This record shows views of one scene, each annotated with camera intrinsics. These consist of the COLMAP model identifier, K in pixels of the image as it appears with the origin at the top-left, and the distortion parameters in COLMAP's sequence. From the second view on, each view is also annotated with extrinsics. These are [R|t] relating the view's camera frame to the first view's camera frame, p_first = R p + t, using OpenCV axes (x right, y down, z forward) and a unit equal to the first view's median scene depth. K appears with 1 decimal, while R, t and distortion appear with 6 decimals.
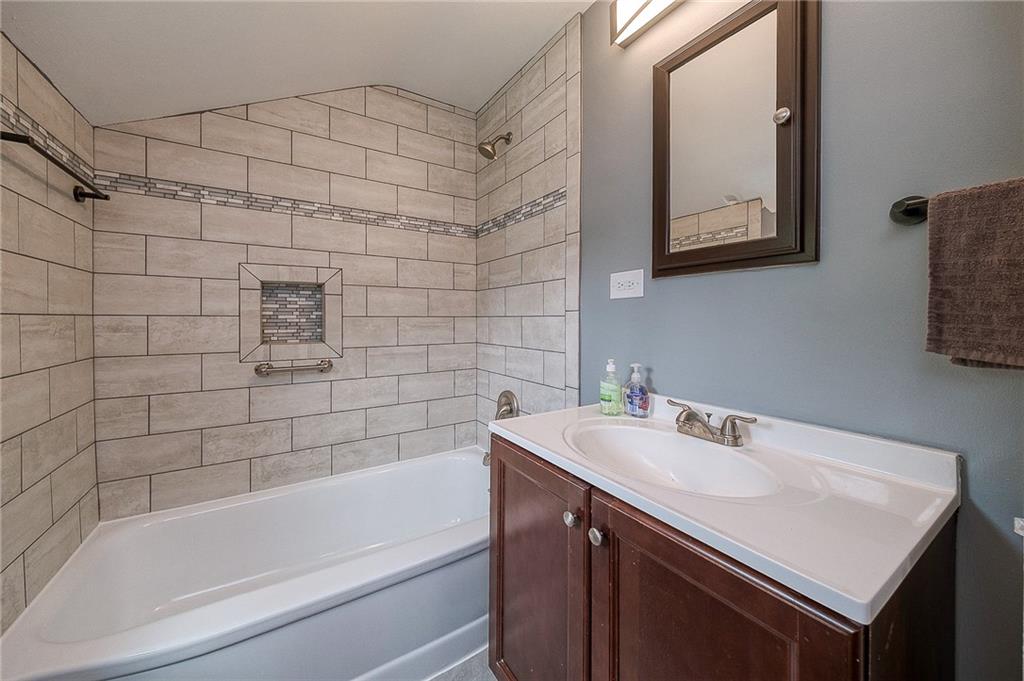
lens RADIAL K [[355.5, 0, 510.9], [0, 355.5, 320.1], [0, 0, 1]] dist [0.000345, -0.000053]
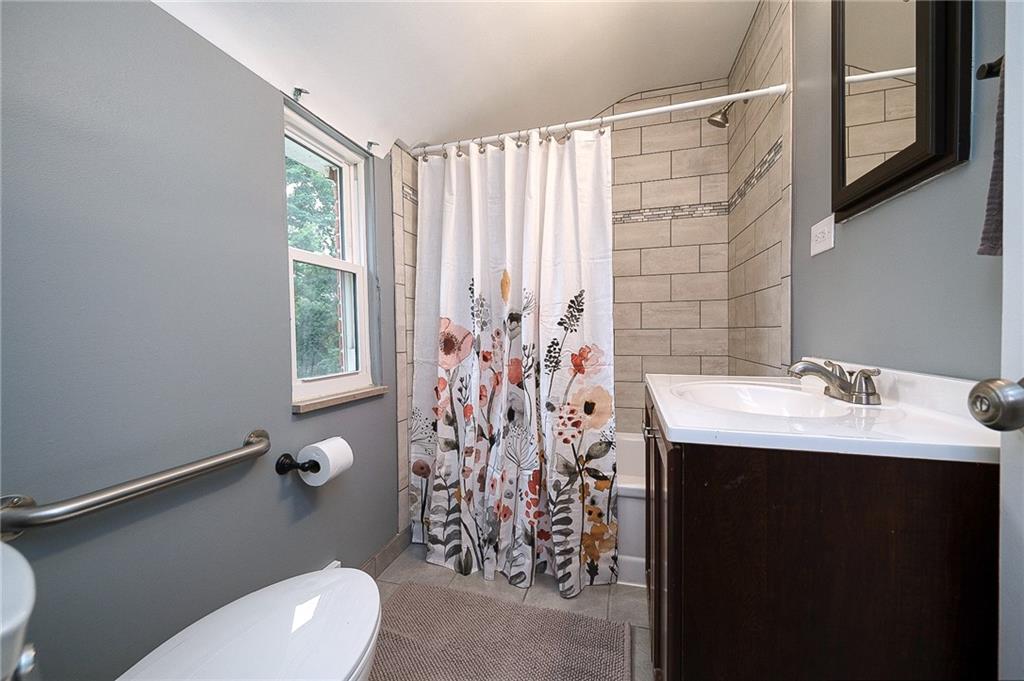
lens RADIAL K [[406.8, 0, 512.0], [0, 406.8, 340.5], [0, 0, 1]] dist [-0.000818, -0.000120]
pose [[0.648433, 0.014843, -0.761127, 0.381185], [-0.000379, 0.999816, 0.019175, 0.084590], [0.761271, -0.012145, 0.648320, -0.122890]]
